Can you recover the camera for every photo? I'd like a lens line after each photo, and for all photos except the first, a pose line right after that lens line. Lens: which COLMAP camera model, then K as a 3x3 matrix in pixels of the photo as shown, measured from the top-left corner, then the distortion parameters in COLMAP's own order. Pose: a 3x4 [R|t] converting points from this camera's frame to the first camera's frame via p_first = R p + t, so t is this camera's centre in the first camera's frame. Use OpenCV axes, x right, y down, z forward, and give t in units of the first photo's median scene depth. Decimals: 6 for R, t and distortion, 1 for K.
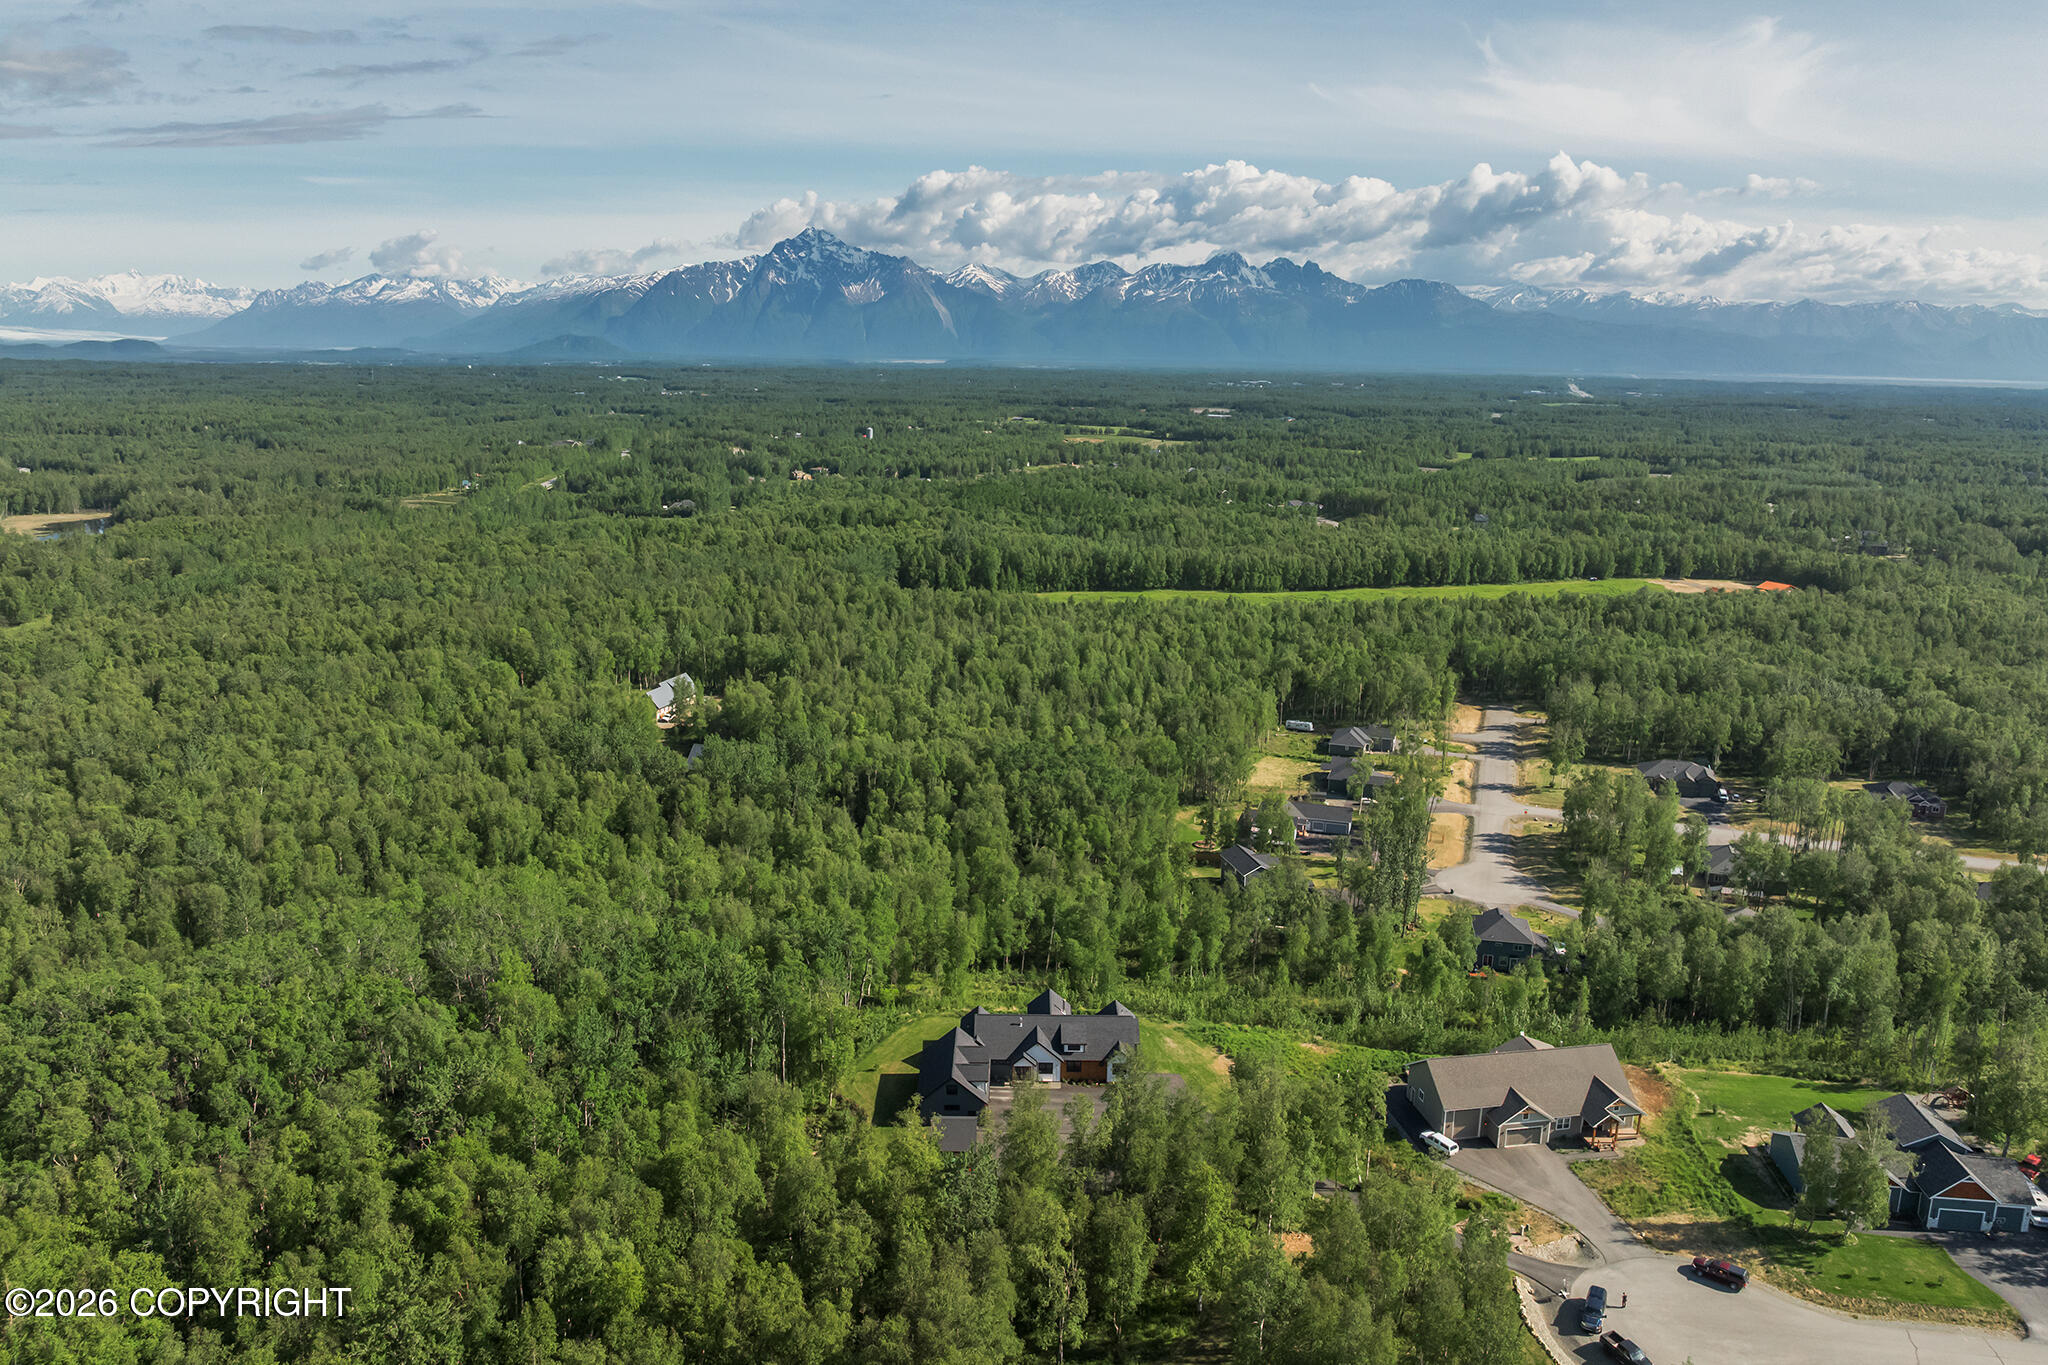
lens RADIAL K [[1447.9, 0, 1034.3], [0, 1447.9, 663.4], [0, 0, 1]] dist [-0.042669, 0.010571]
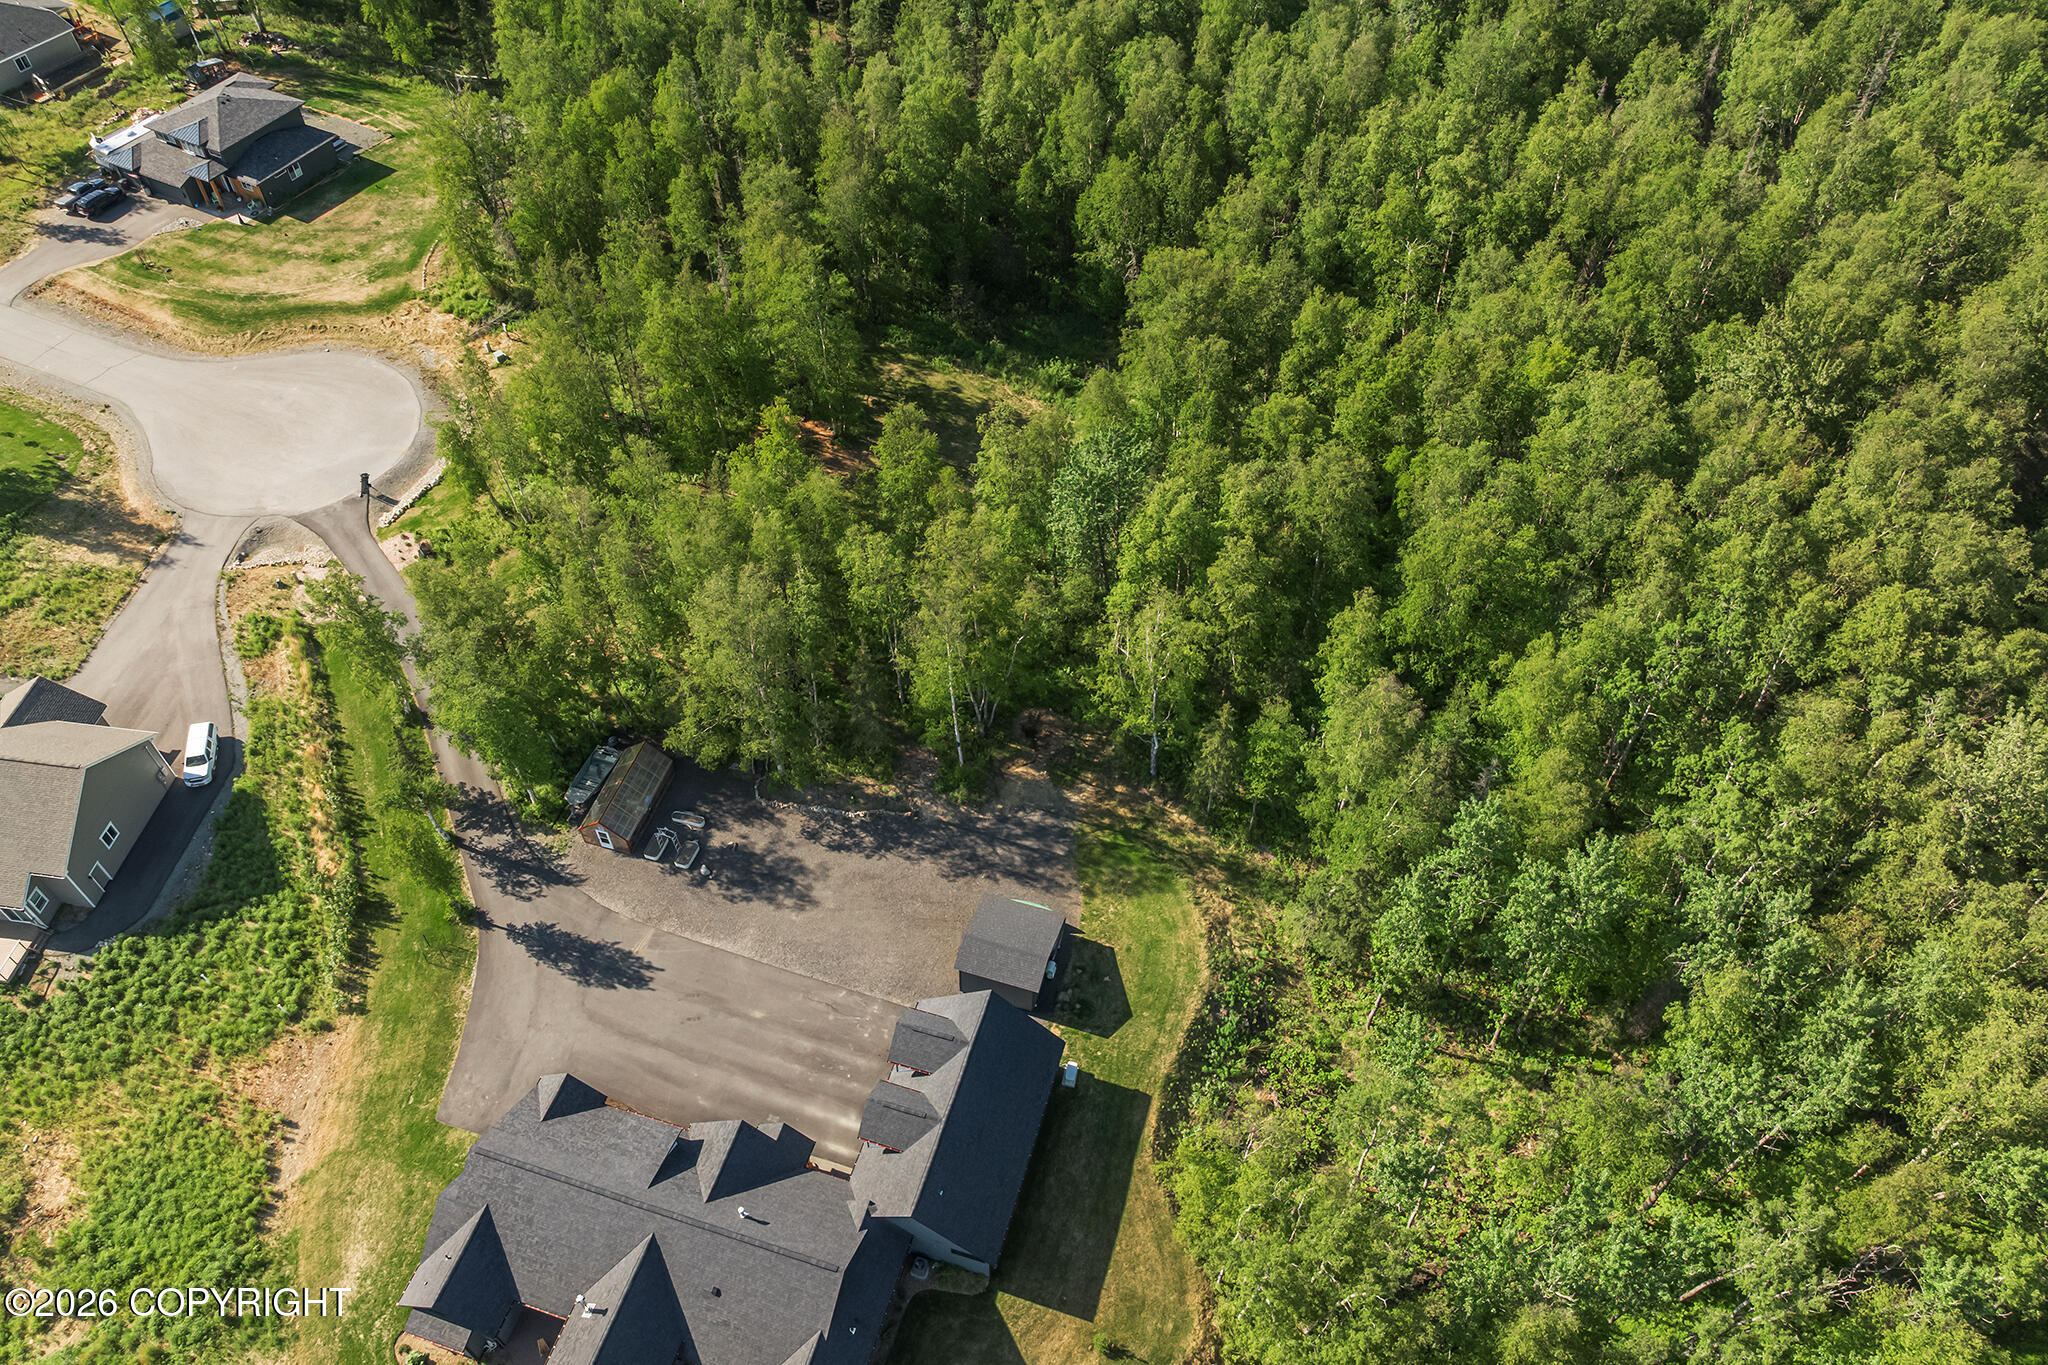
lens RADIAL K [[1447.9, 0, 1028.9], [0, 1447.9, 658.1], [0, 0, 1]] dist [-0.042669, 0.010571]
pose [[-0.954397, -0.242425, 0.174229, -0.047052], [0.039063, 0.477181, 0.877936, -0.065331], [-0.295973, 0.844706, -0.445951, 0.423188]]
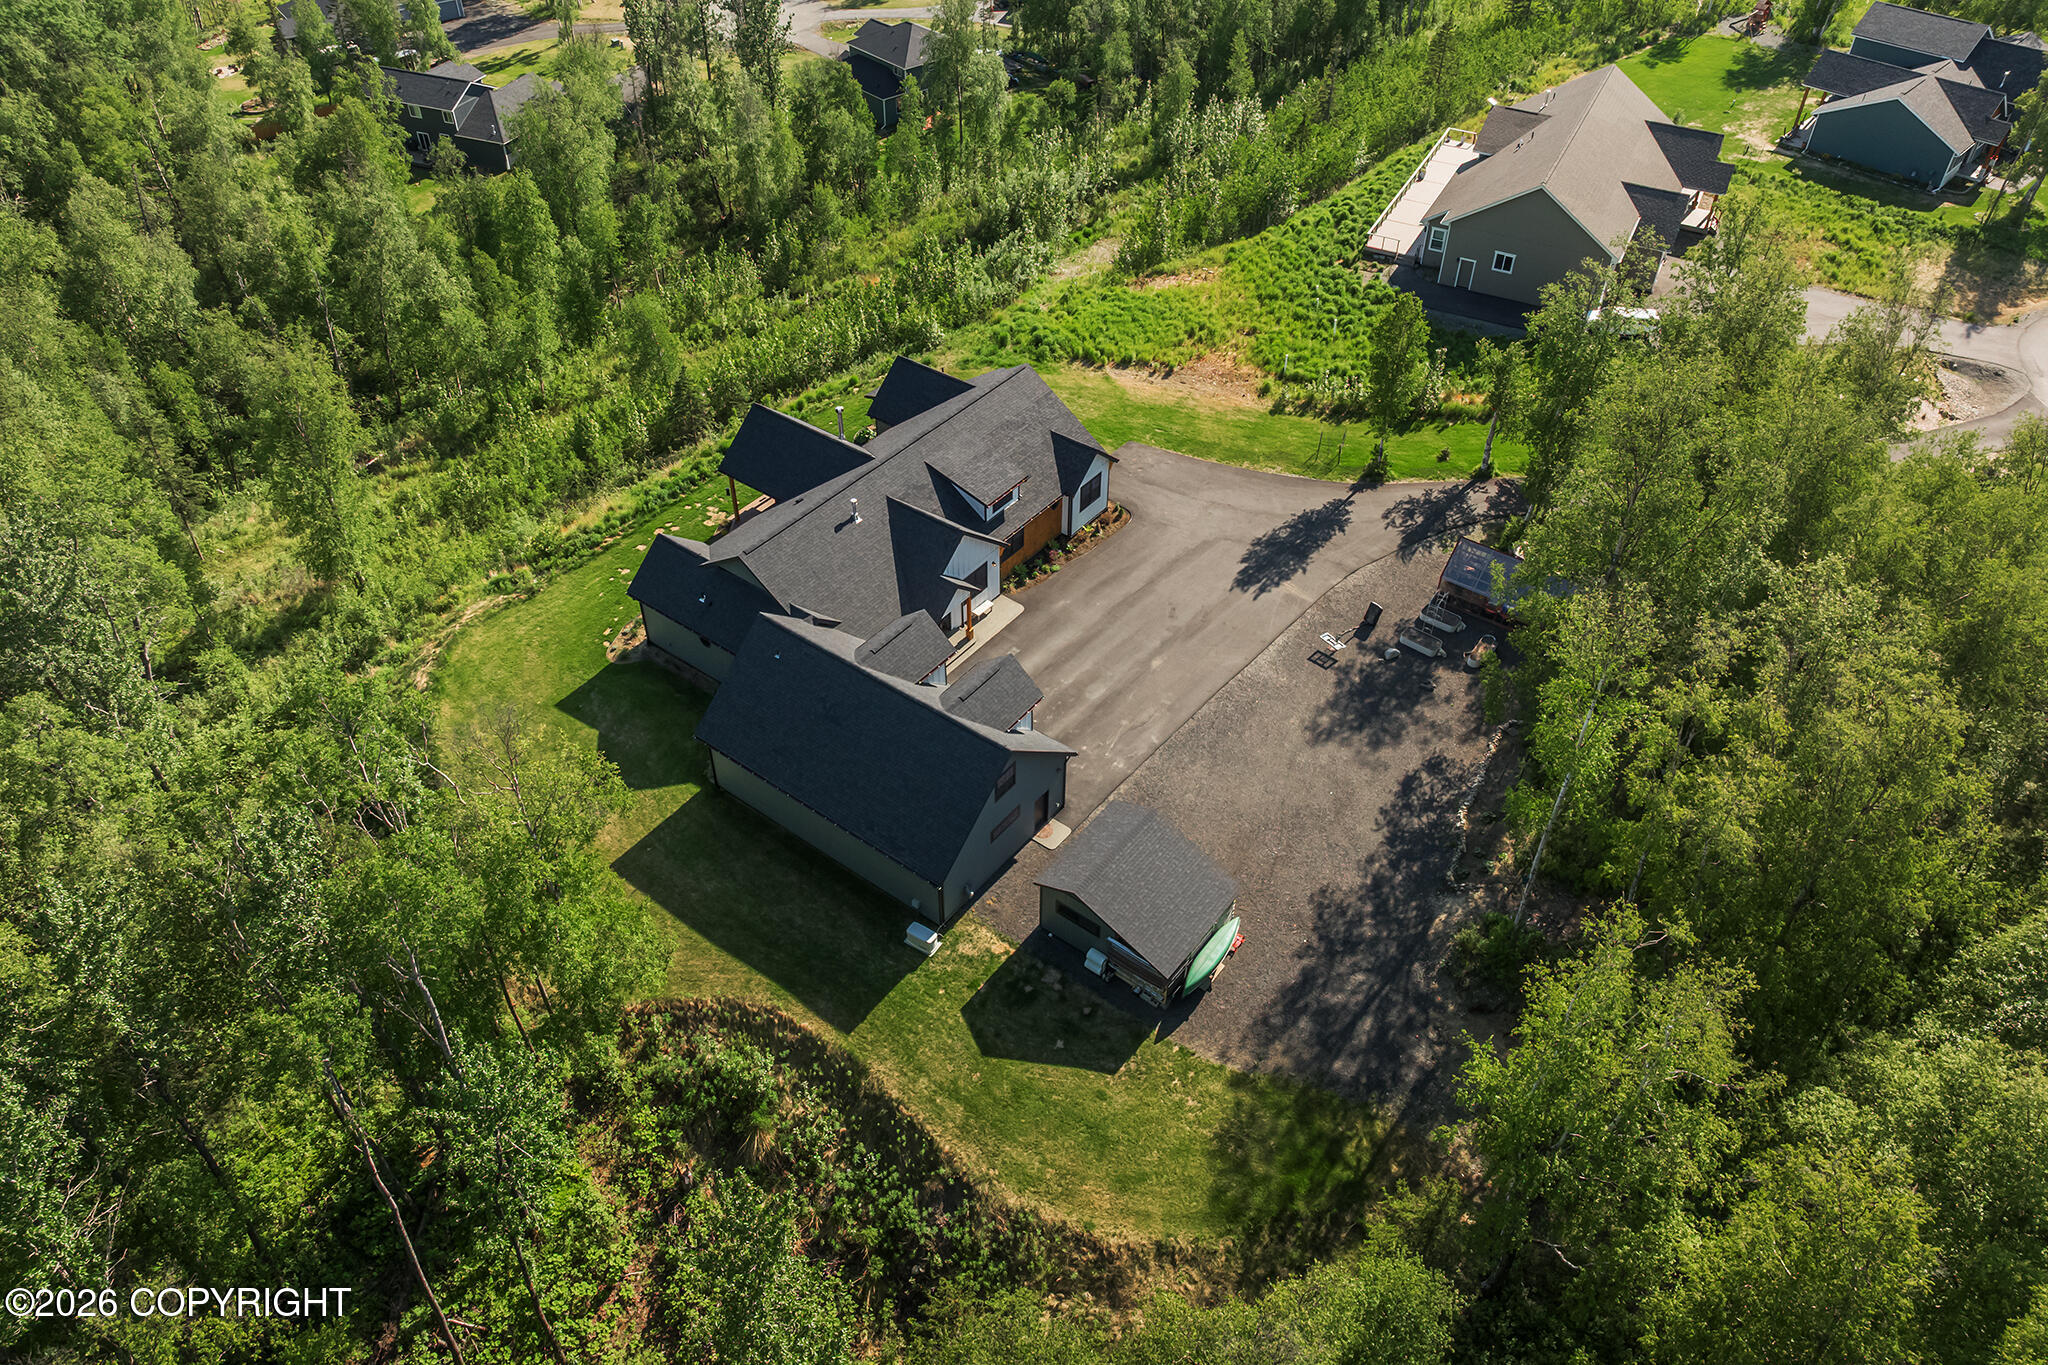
lens RADIAL K [[1447.9, 0, 1020.0], [0, 1447.9, 655.6], [0, 0, 1]] dist [-0.042669, 0.010571]
pose [[0.612344, -0.533040, 0.583869, -0.085939], [0.181800, 0.813670, 0.552169, 0.037833], [-0.769405, -0.231970, 0.595153, 0.311460]]
